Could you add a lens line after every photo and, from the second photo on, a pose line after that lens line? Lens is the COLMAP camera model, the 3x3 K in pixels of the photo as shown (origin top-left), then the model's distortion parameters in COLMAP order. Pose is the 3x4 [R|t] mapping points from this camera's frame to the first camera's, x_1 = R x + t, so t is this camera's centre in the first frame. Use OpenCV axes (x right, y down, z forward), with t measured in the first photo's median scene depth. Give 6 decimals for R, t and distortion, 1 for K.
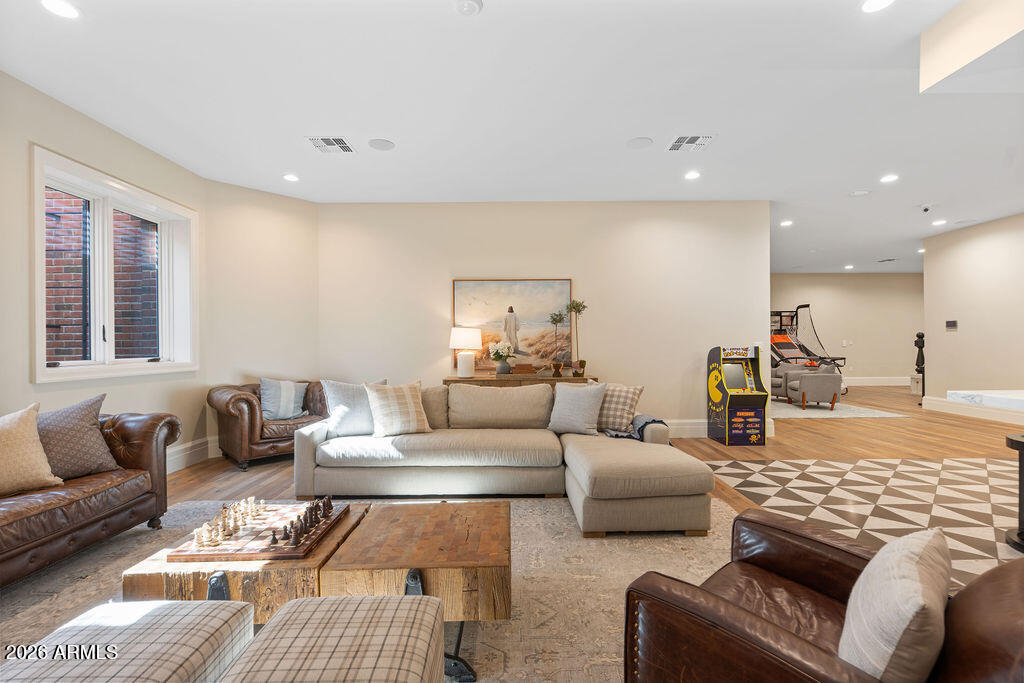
lens RADIAL K [[461.9, 0, 517.5], [0, 461.9, 346.2], [0, 0, 1]] dist [-0.005390, 0.003217]
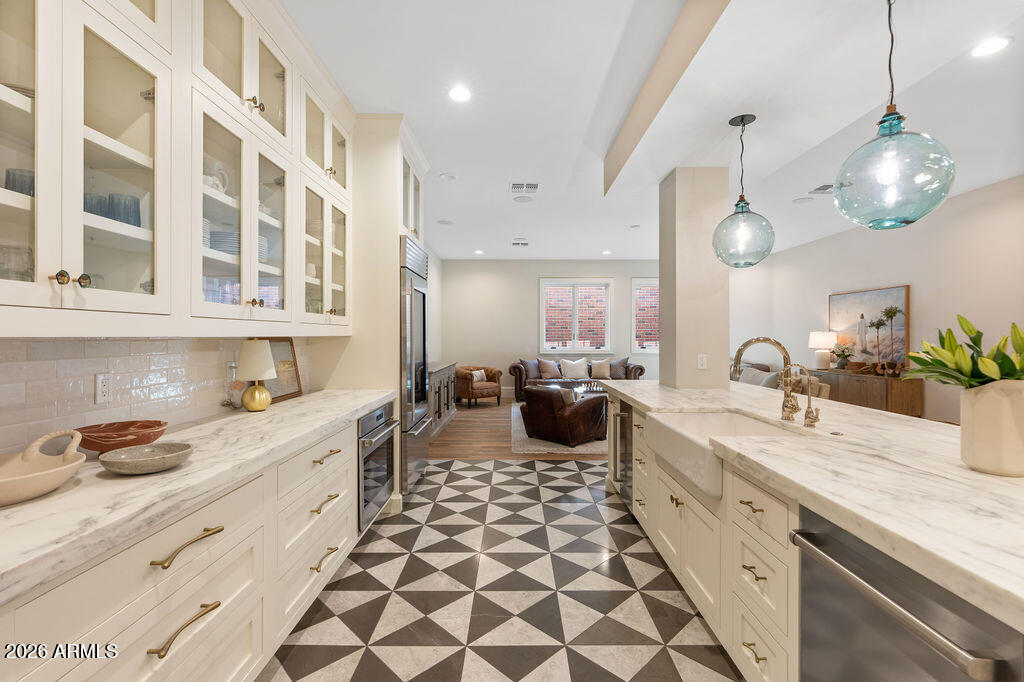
lens RADIAL K [[461.9, 0, 514.1], [0, 461.9, 357.3], [0, 0, 1]] dist [-0.005390, 0.003217]
pose [[-0.008834, 0.053977, -0.998503, 1.223390], [-0.007533, 0.998510, 0.054045, -0.032329], [0.999933, 0.007999, -0.008414, 0.119336]]
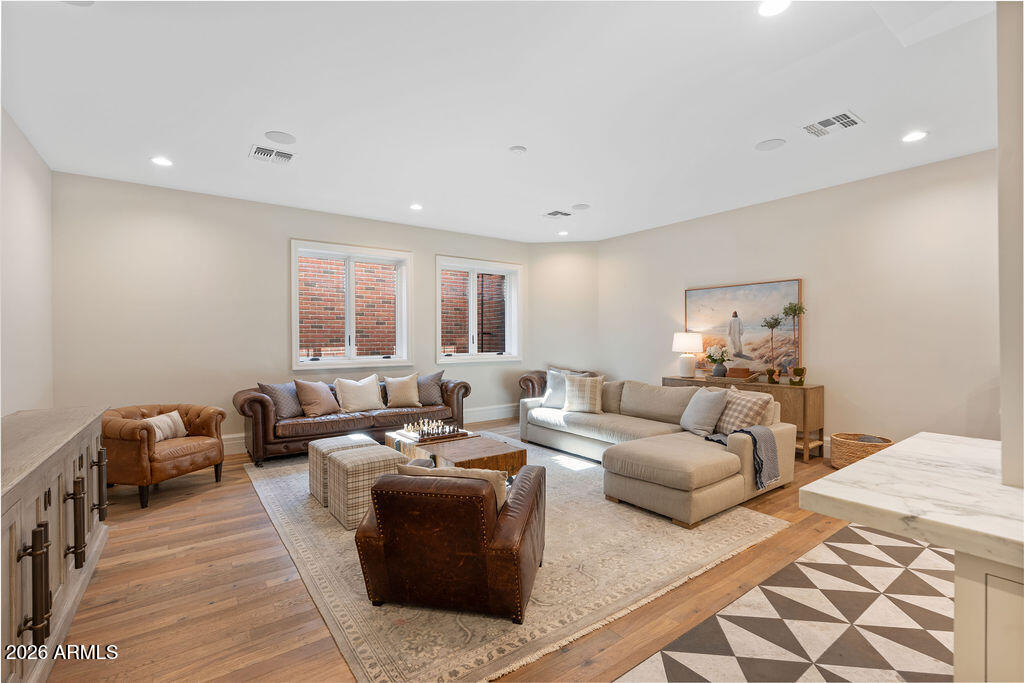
lens RADIAL K [[461.9, 0, 516.6], [0, 461.9, 344.6], [0, 0, 1]] dist [-0.005390, 0.003217]
pose [[0.590550, 0.017161, -0.806819, 0.545908], [-0.006155, 0.999841, 0.016761, -0.027634], [0.806978, -0.004932, 0.590561, 0.000775]]
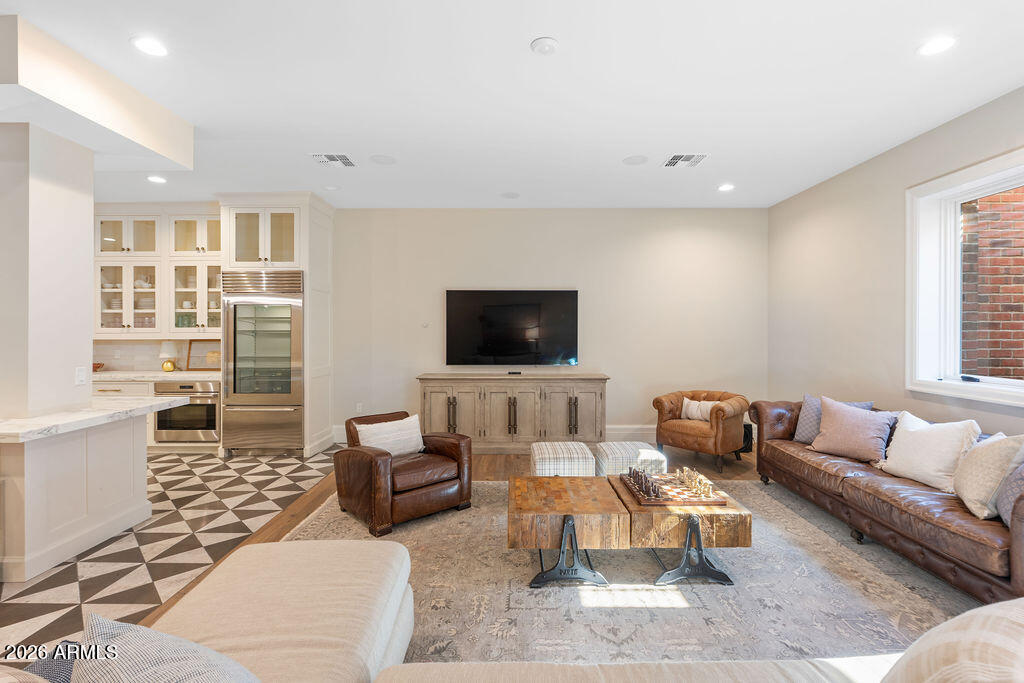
lens RADIAL K [[461.9, 0, 515.1], [0, 461.9, 332.0], [0, 0, 1]] dist [-0.005390, 0.003217]
pose [[-0.999927, 0.007085, 0.009806, -0.015437], [0.007166, 0.999940, 0.008275, -0.044668], [-0.009747, 0.008345, -0.999918, 0.888010]]
